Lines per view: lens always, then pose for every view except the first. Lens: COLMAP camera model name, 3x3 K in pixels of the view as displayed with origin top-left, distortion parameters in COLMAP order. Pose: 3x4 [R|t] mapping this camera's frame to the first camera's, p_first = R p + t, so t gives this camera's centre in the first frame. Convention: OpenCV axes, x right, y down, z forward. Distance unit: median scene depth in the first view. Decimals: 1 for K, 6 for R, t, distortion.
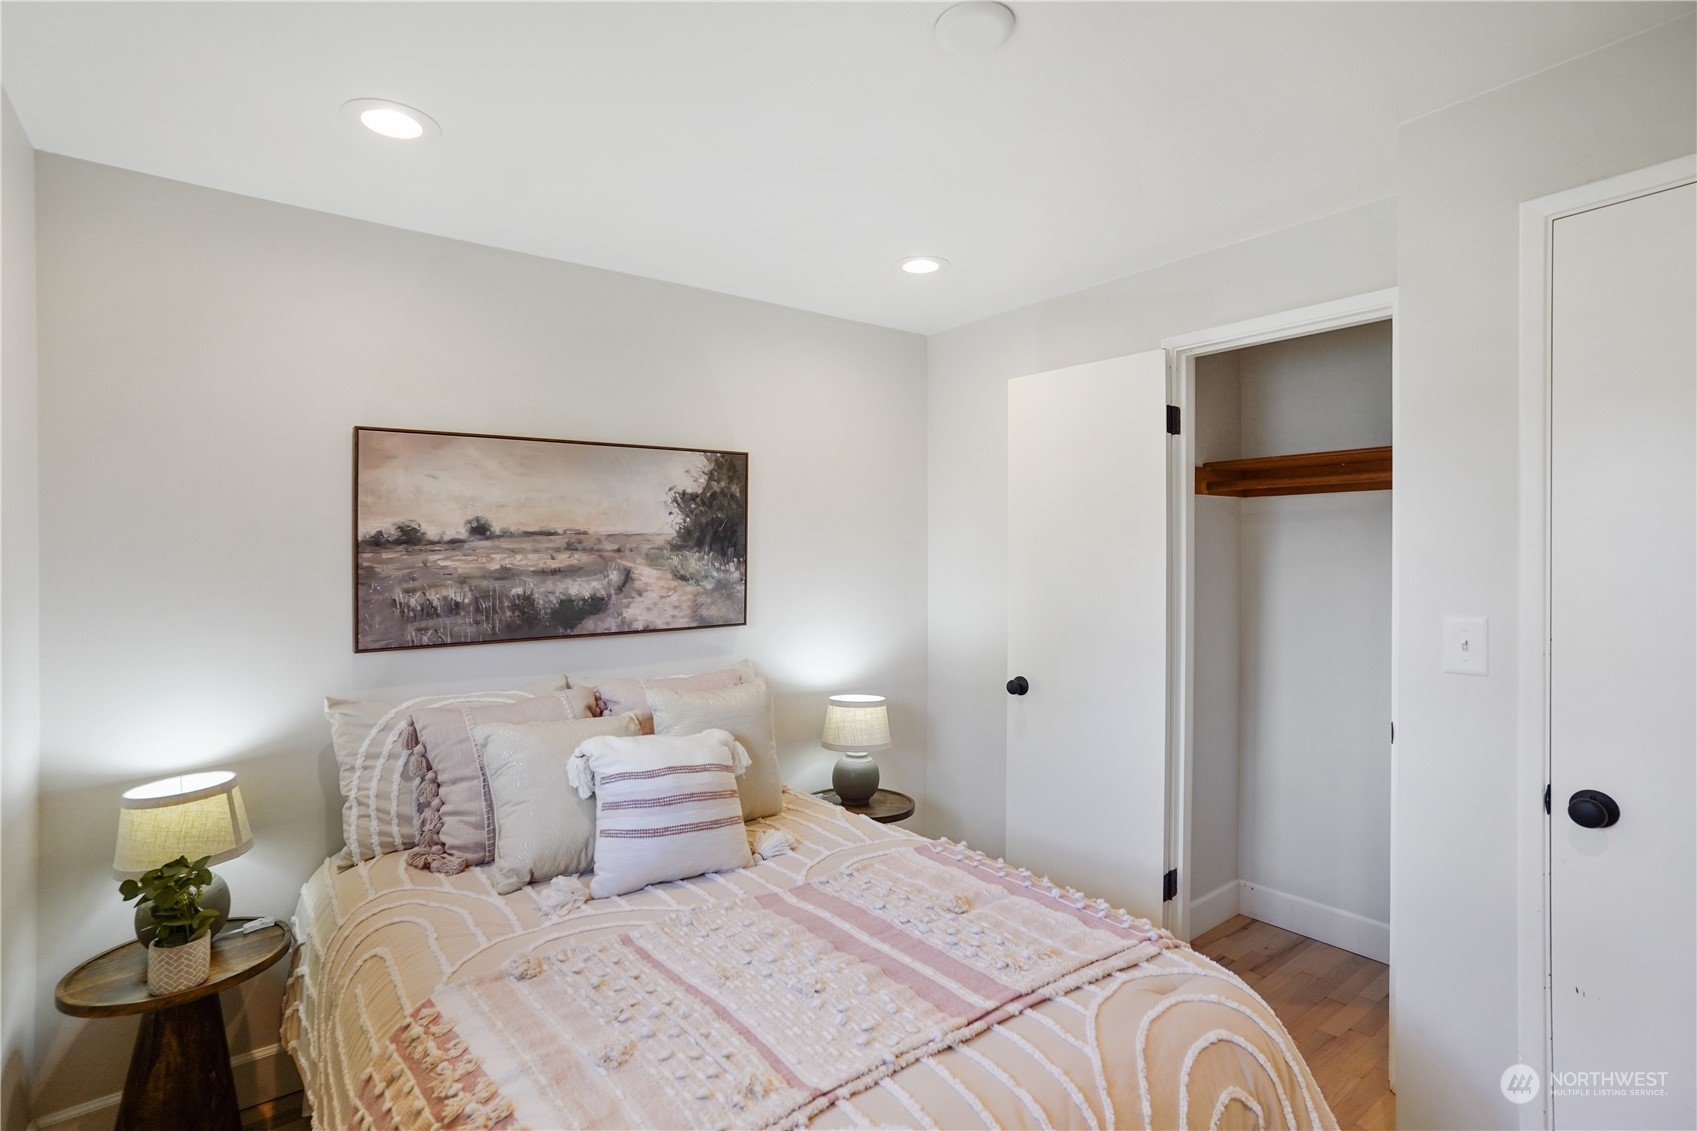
lens RADIAL K [[841.7, 0, 831.0], [0, 841.7, 551.1], [0, 0, 1]] dist [-0.076490, 0.029752]
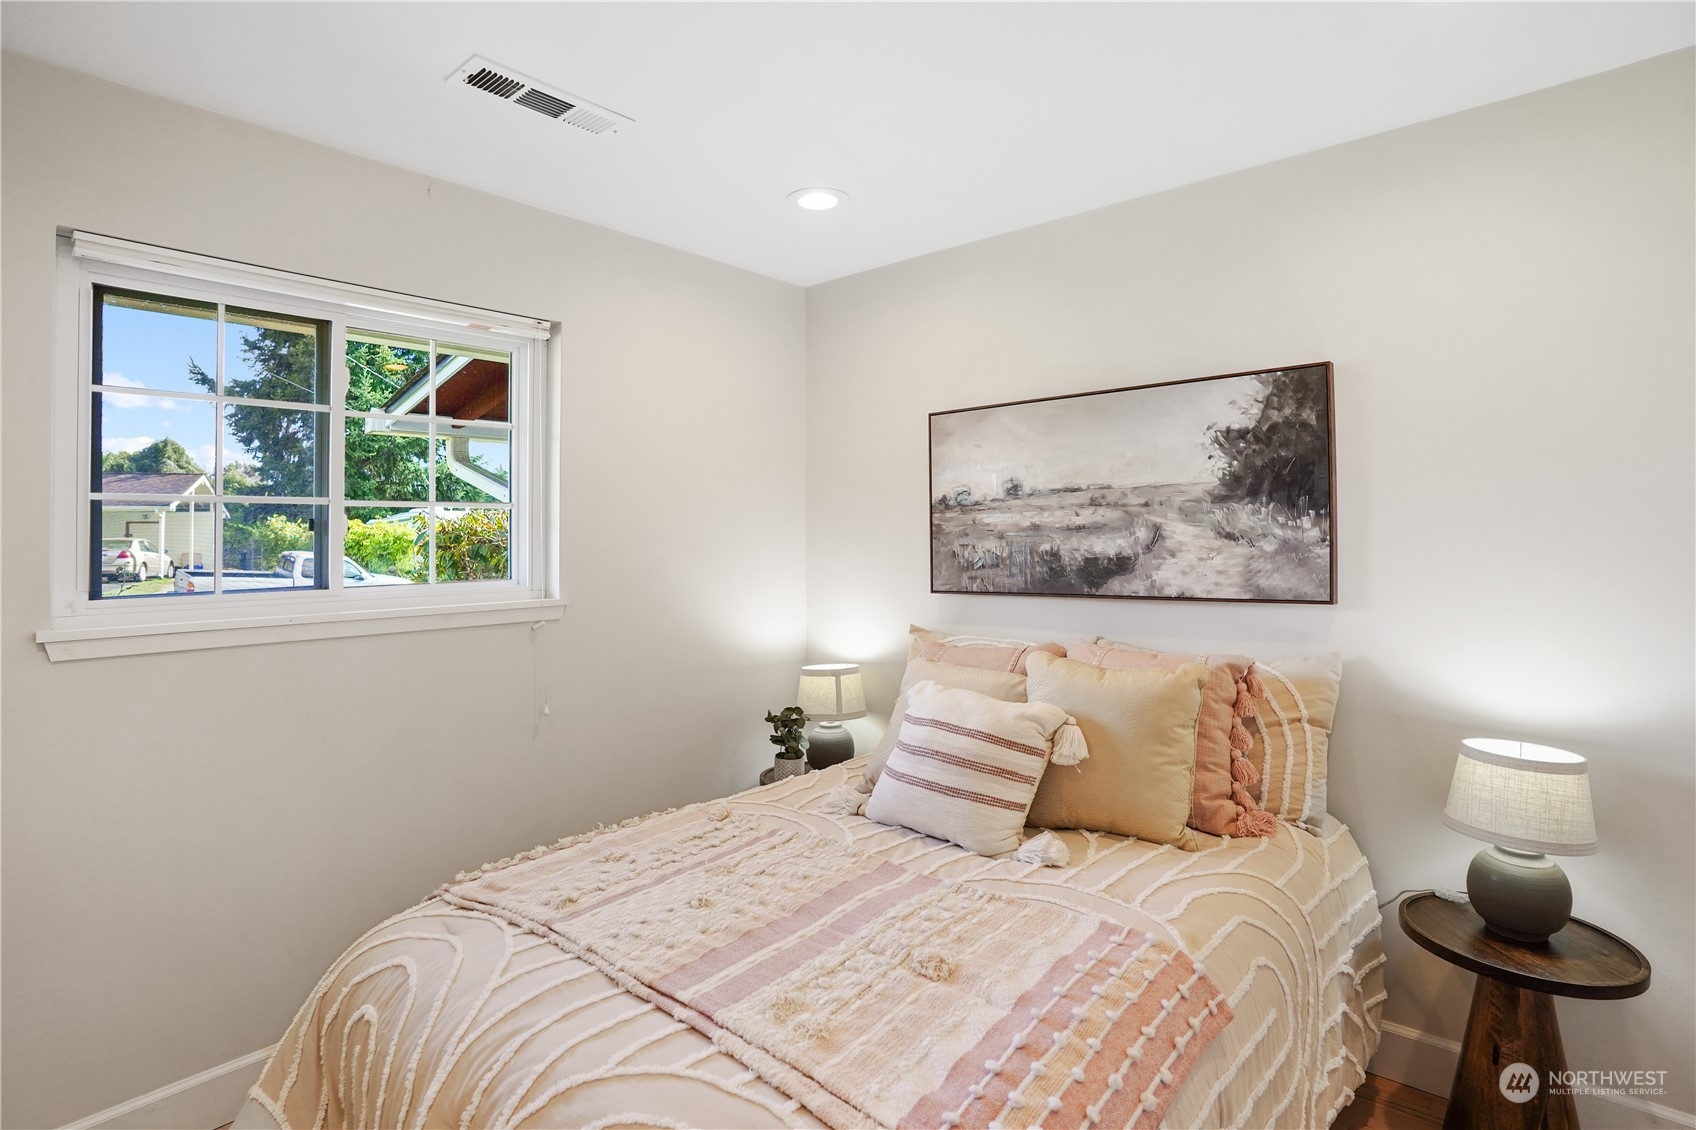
lens RADIAL K [[877.1, 0, 846.9], [0, 877.1, 505.2], [0, 0, 1]] dist [-0.055684, 0.000461]
pose [[0.193485, -0.034403, -0.980500, 0.592510], [0.010167, 0.999402, -0.033060, 0.027150], [0.981051, -0.003572, 0.193719, 0.508551]]
